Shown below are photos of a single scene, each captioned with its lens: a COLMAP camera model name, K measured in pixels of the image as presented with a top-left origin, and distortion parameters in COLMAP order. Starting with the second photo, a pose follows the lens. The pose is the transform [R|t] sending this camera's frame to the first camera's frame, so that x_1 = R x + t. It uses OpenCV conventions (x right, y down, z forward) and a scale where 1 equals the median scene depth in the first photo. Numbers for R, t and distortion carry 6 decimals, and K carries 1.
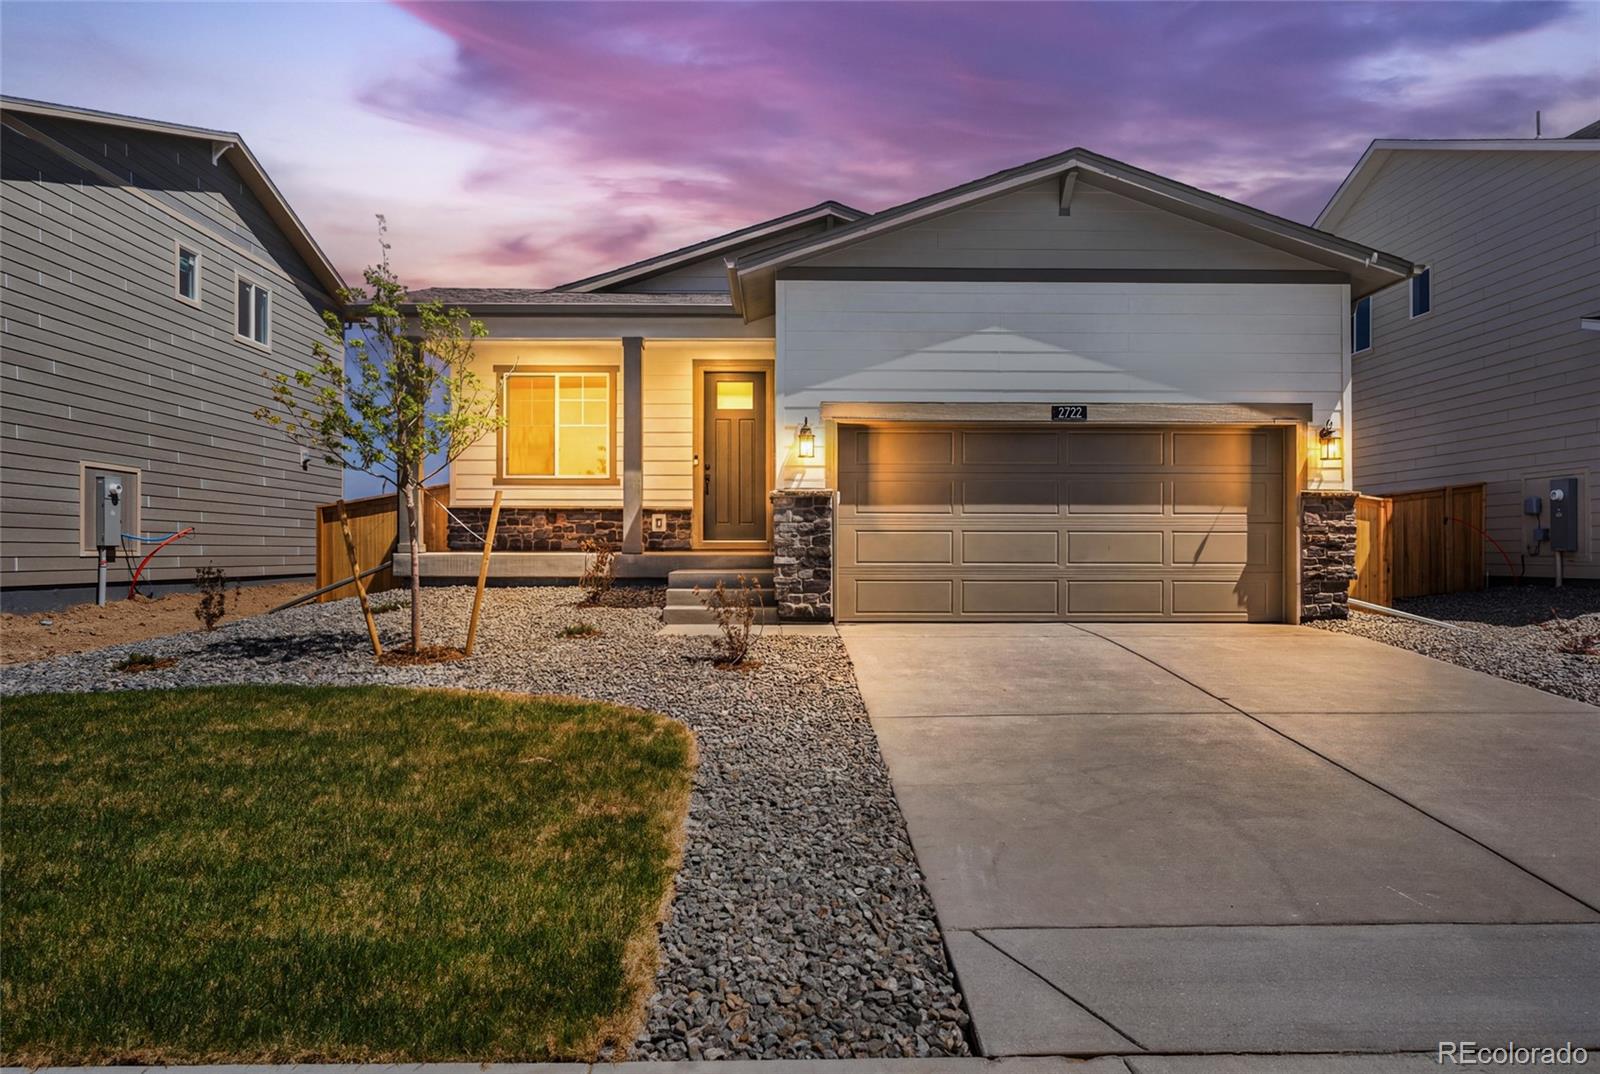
lens RADIAL K [[988.9, 0, 799.2], [0, 988.9, 562.2], [0, 0, 1]] dist [0.004622, 0.001060]
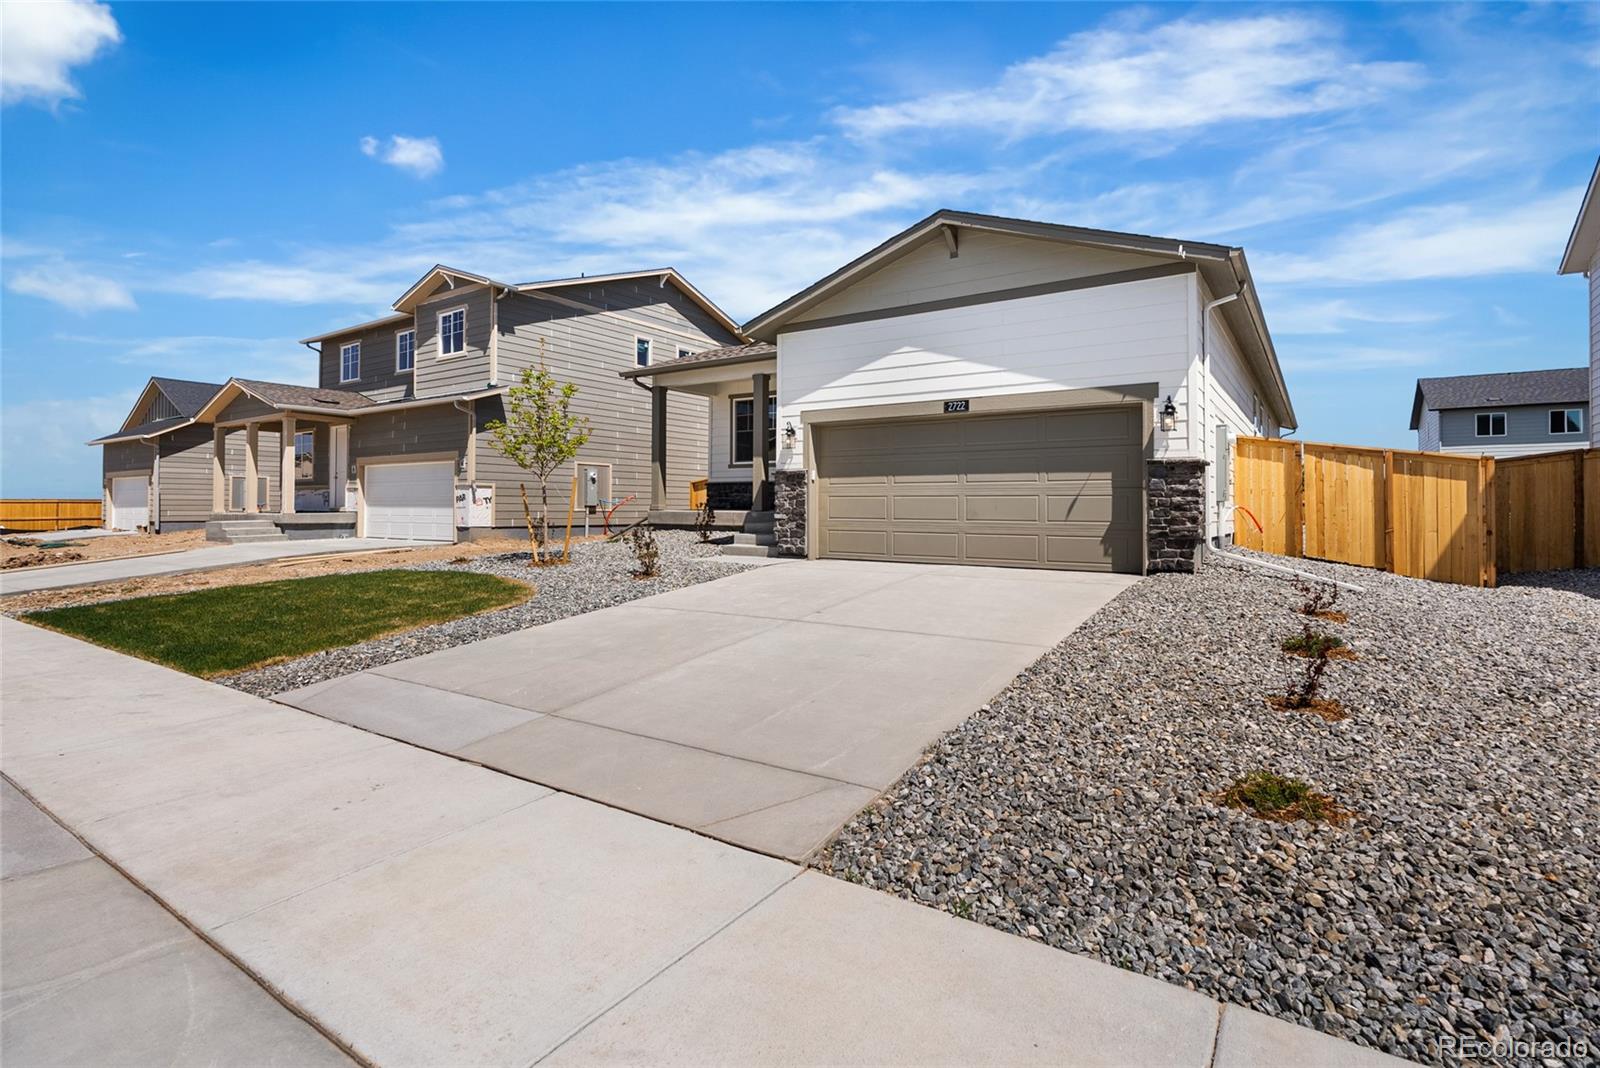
lens RADIAL K [[781.7, 0, 800.5], [0, 781.7, 505.4], [0, 0, 1]] dist [-0.000254, 0.000247]
pose [[0.819450, 0.000652, -0.573151, 0.695689], [-0.009466, 0.999878, -0.012397, -0.003844], [0.573073, 0.015585, 0.819356, 0.029239]]
